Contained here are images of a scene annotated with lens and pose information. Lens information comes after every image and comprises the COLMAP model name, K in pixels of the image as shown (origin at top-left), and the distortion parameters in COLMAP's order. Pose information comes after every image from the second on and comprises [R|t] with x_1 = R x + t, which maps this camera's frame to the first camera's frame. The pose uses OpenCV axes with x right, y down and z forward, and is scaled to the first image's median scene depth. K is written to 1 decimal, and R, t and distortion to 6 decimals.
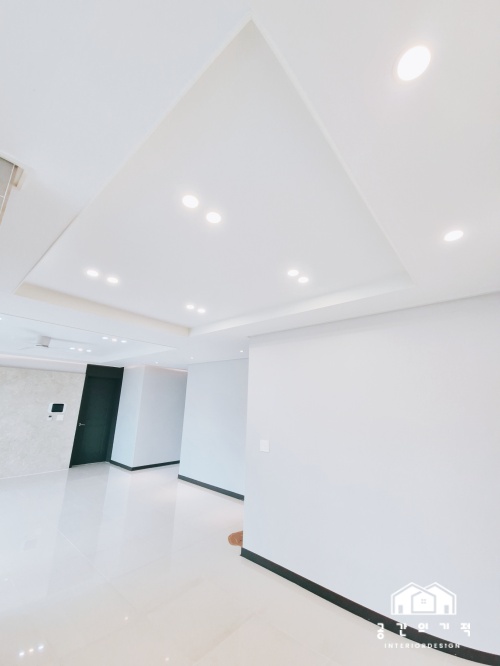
lens RADIAL K [[271.5, 0, 250.1], [0, 271.5, 332.5], [0, 0, 1]] dist [0.005463, -0.001046]
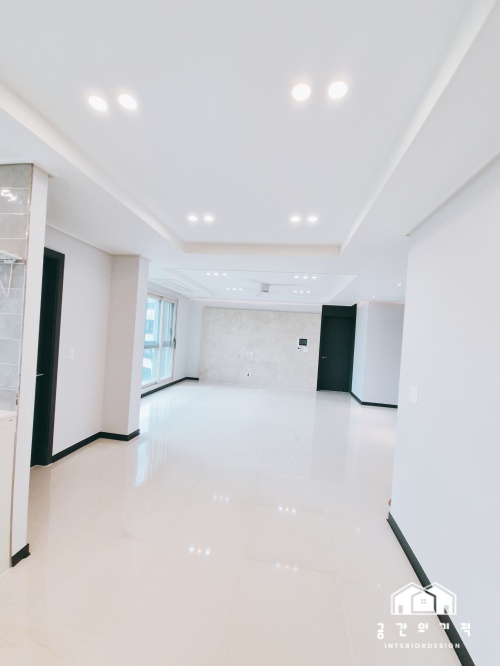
lens RADIAL K [[271.5, 0, 247.6], [0, 271.5, 333.0], [0, 0, 1]] dist [0.005463, -0.001046]
pose [[0.518620, 0.003172, -0.854999, 0.212560], [0.167031, 0.980350, 0.104954, 0.068932], [0.838531, -0.197242, 0.507899, 0.183486]]
